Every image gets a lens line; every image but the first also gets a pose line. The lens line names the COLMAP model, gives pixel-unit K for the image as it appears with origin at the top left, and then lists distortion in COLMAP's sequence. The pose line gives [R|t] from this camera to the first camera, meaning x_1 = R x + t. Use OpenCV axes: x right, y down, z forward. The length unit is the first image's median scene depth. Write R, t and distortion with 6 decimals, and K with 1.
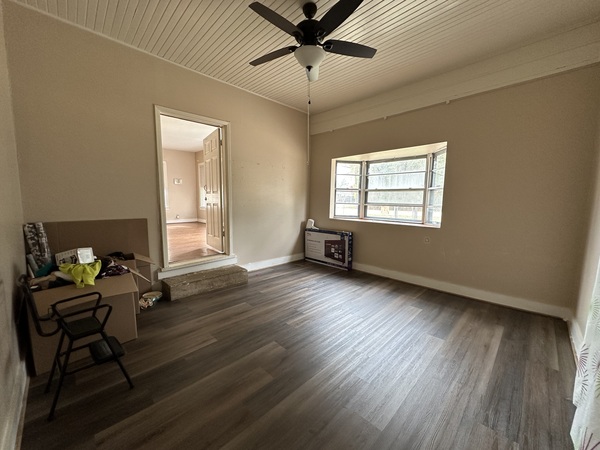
lens RADIAL K [[238.1, 0, 300.6], [0, 238.1, 225.6], [0, 0, 1]] dist [-0.000659, -0.000231]
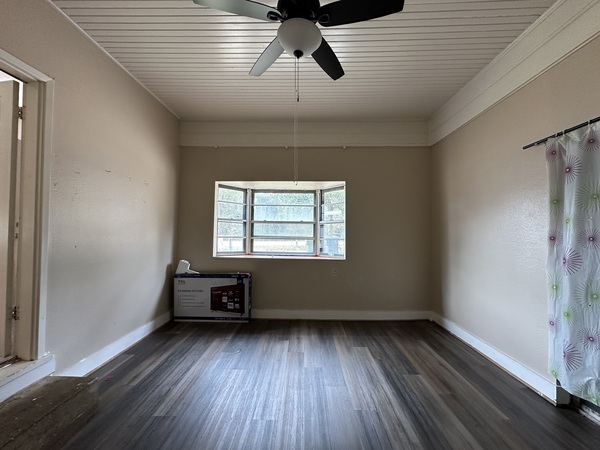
lens RADIAL K [[238.1, 0, 300.6], [0, 238.1, 225.6], [0, 0, 1]] dist [-0.000659, -0.000231]
pose [[0.715107, 0.015449, 0.698844, -0.232967], [0.072479, 0.992728, -0.096111, -0.040563], [-0.695247, 0.119381, 0.708787, 0.281506]]
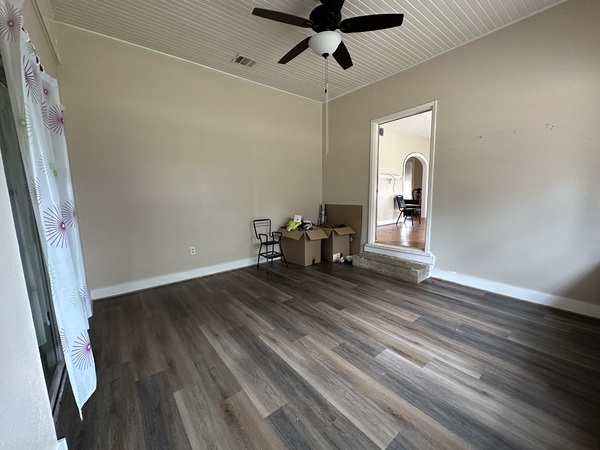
lens RADIAL K [[238.1, 0, 300.6], [0, 238.1, 225.6], [0, 0, 1]] dist [-0.000659, -0.000231]
pose [[-0.103244, 0.124484, -0.986836, 0.565795], [-0.088205, 0.987083, 0.133743, -0.048872], [0.990737, 0.100852, -0.090930, 0.545049]]
